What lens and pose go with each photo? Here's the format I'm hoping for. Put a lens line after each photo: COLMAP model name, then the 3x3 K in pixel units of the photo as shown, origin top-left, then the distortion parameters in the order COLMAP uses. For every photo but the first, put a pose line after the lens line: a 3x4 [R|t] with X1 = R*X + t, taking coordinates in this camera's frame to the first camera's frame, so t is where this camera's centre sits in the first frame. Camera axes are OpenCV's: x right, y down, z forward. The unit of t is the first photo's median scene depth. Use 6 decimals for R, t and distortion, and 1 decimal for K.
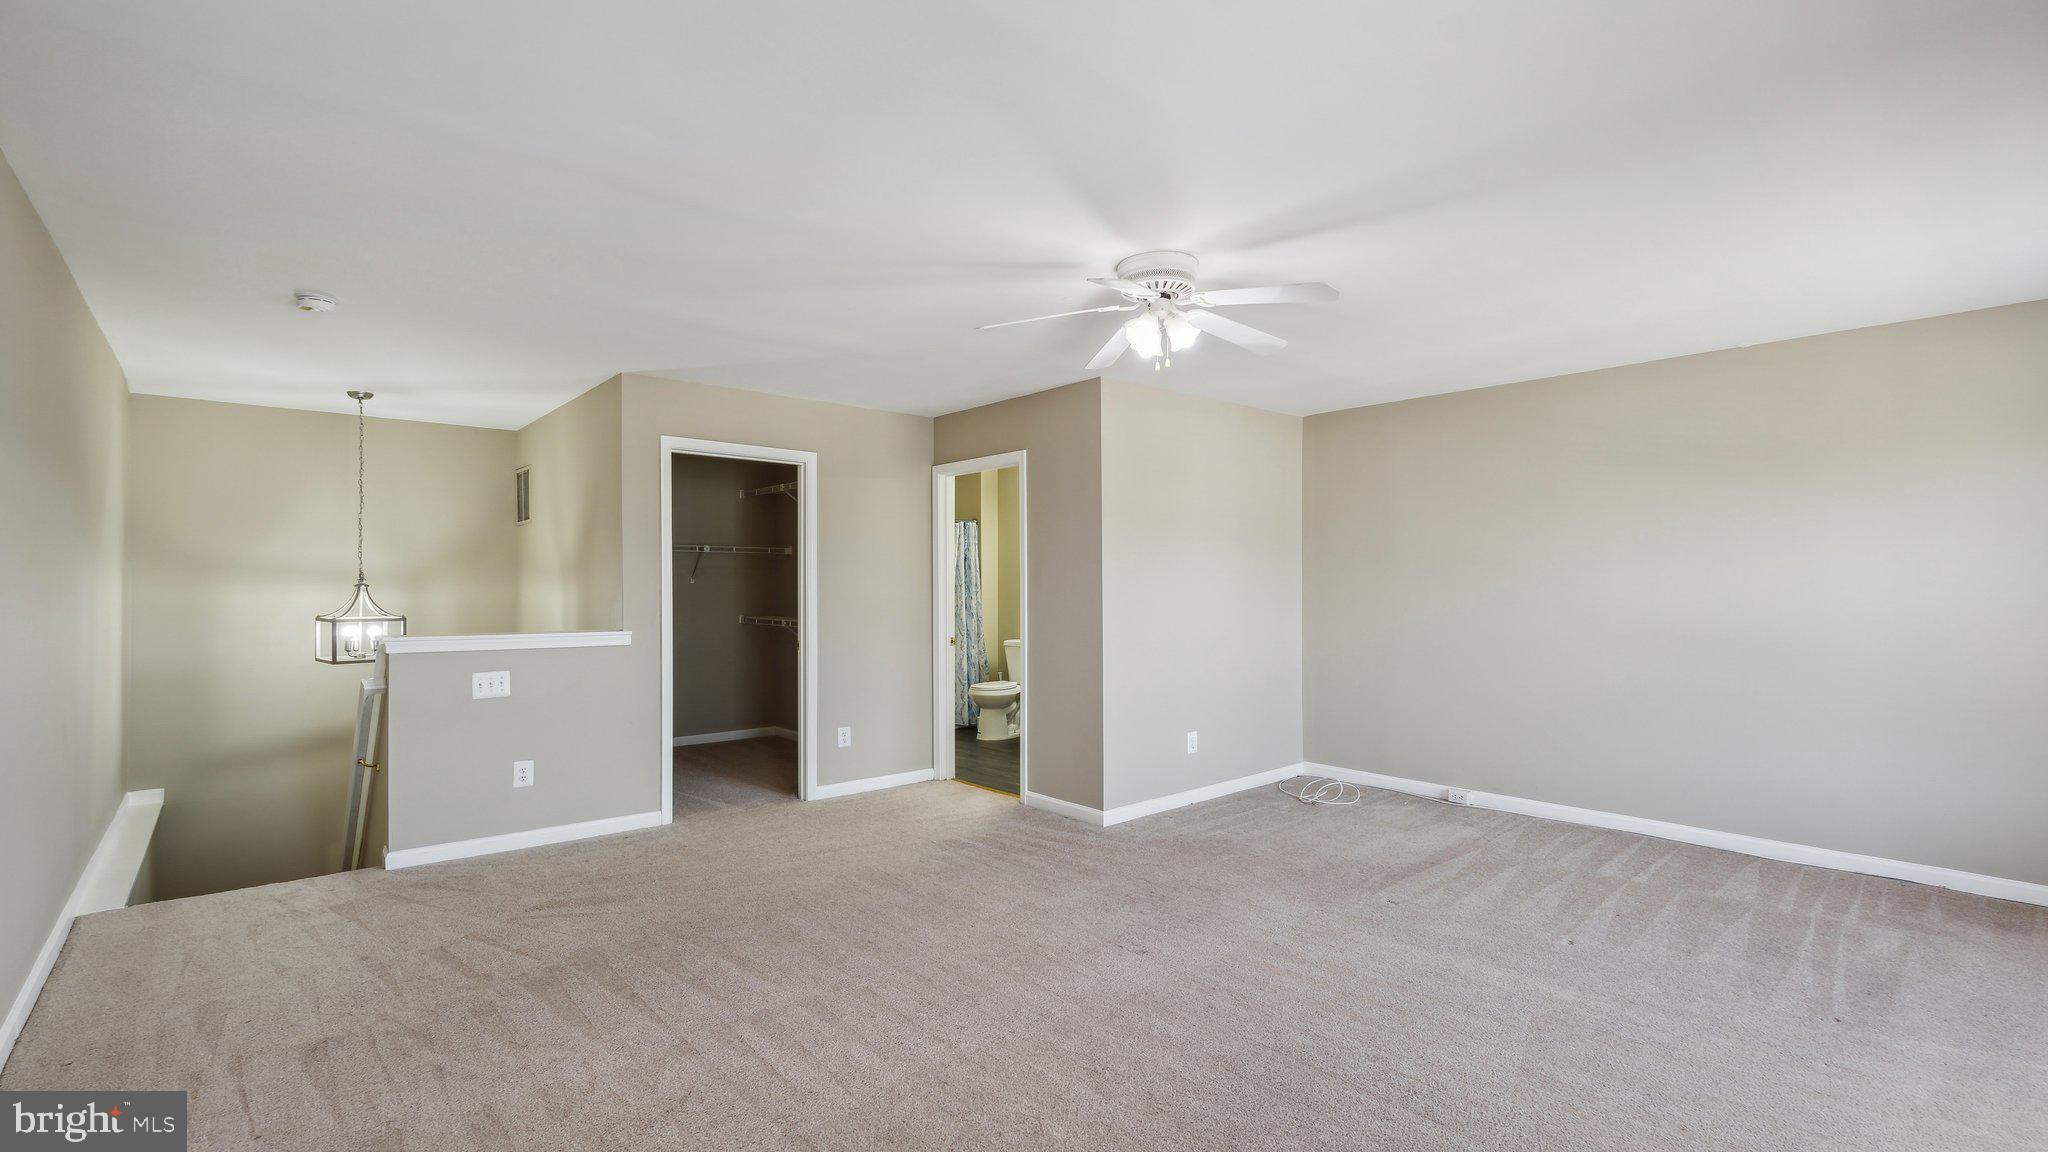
lens RADIAL K [[931.3, 0, 1018.2], [0, 931.3, 550.7], [0, 0, 1]] dist [-0.000046, 0.000075]
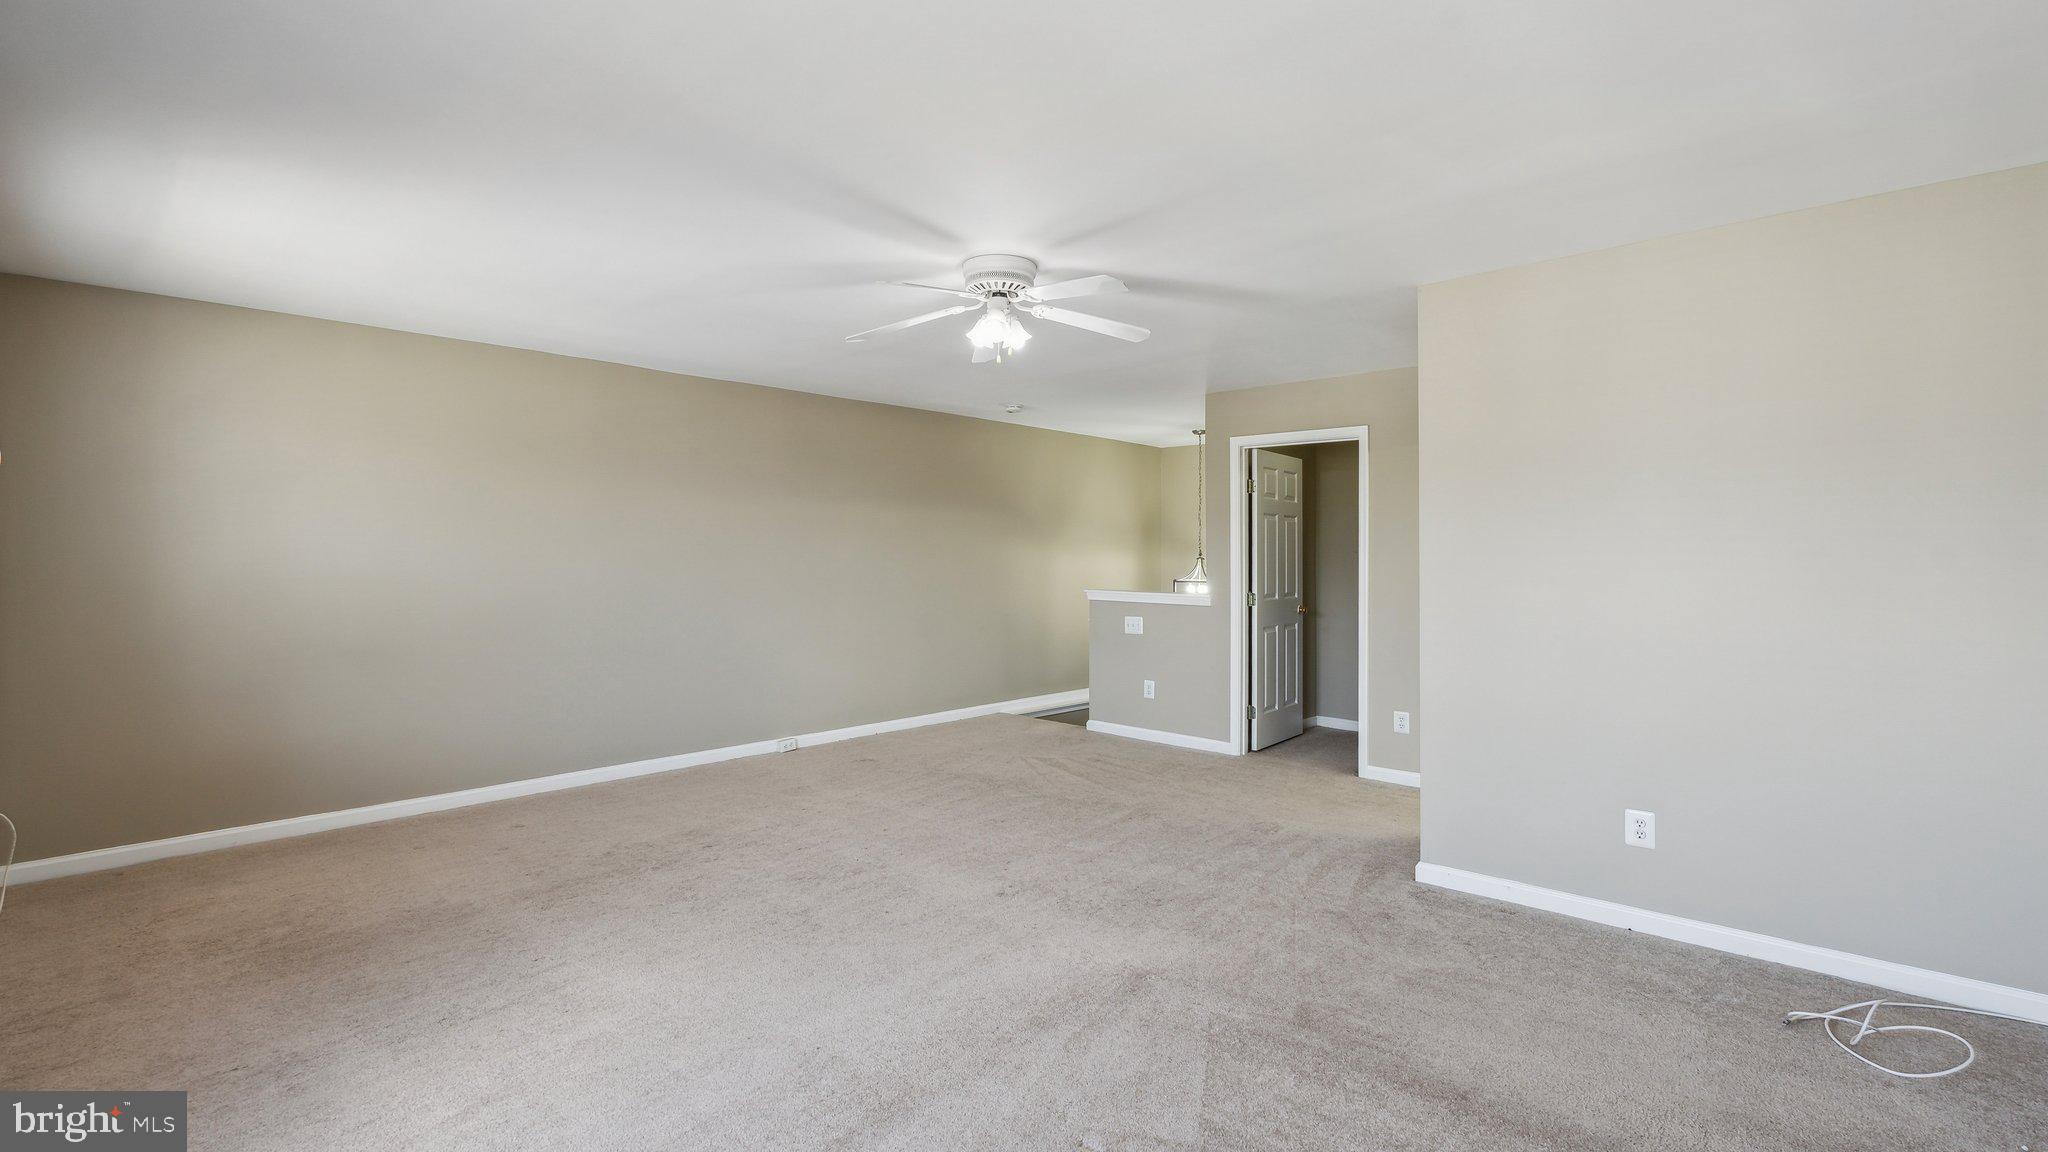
lens RADIAL K [[931.3, 0, 1018.2], [0, 931.3, 550.7], [0, 0, 1]] dist [-0.000046, 0.000075]
pose [[0.130582, 0.001766, -0.991436, 0.852148], [0.032460, 0.999455, 0.006056, 0.010274], [0.990906, -0.032973, 0.130454, 0.611278]]
